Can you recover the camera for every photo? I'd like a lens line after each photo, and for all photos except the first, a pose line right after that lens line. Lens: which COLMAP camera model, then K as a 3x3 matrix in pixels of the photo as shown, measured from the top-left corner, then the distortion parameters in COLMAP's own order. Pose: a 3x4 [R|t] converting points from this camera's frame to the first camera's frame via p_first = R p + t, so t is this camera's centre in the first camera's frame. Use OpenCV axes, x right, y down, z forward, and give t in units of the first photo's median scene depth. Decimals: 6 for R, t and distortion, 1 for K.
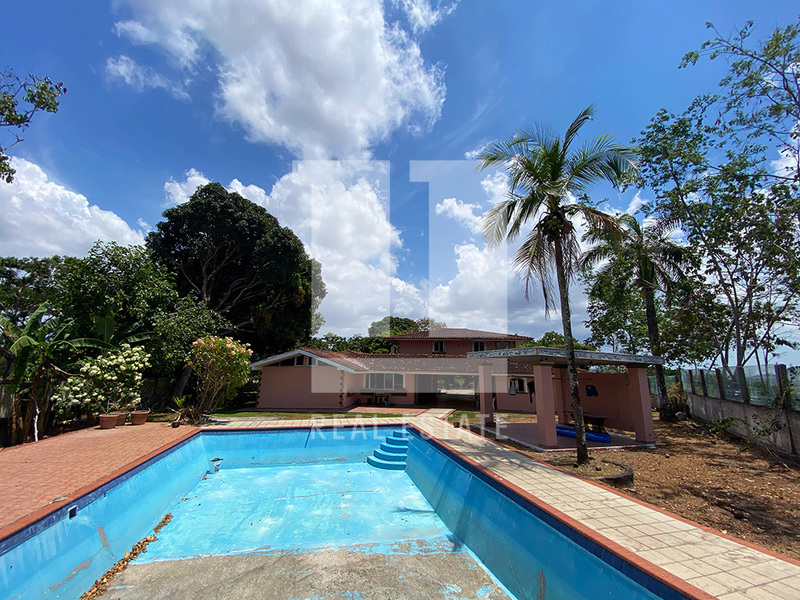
lens RADIAL K [[326.7, 0, 400.0], [0, 326.7, 300.0], [0, 0, 1]] dist [-0.031786, -0.000251]
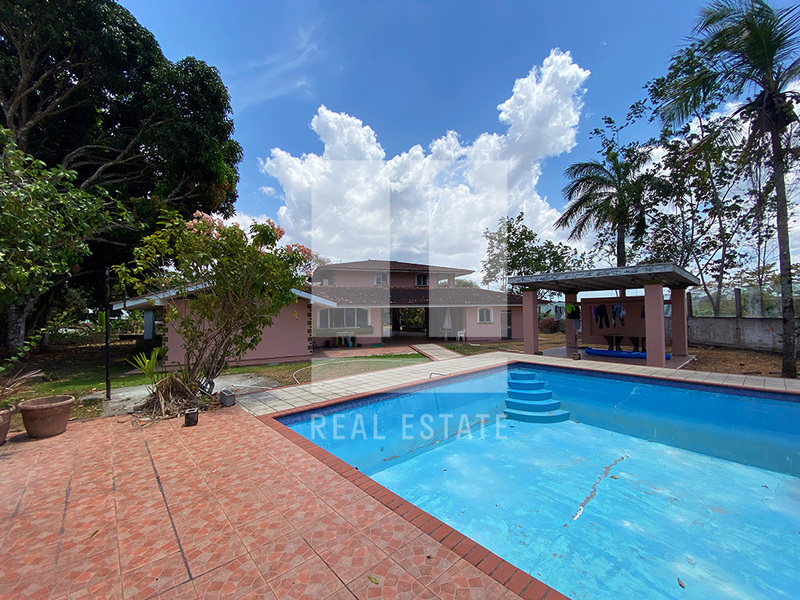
lens RADIAL K [[326.7, 0, 400.0], [0, 326.7, 300.0], [0, 0, 1]] dist [-0.031786, -0.000251]
pose [[0.900963, -0.012385, 0.433719, -0.745836], [-0.064699, 0.984583, 0.162514, 0.173714], [-0.429045, -0.174480, 0.886271, 0.622628]]
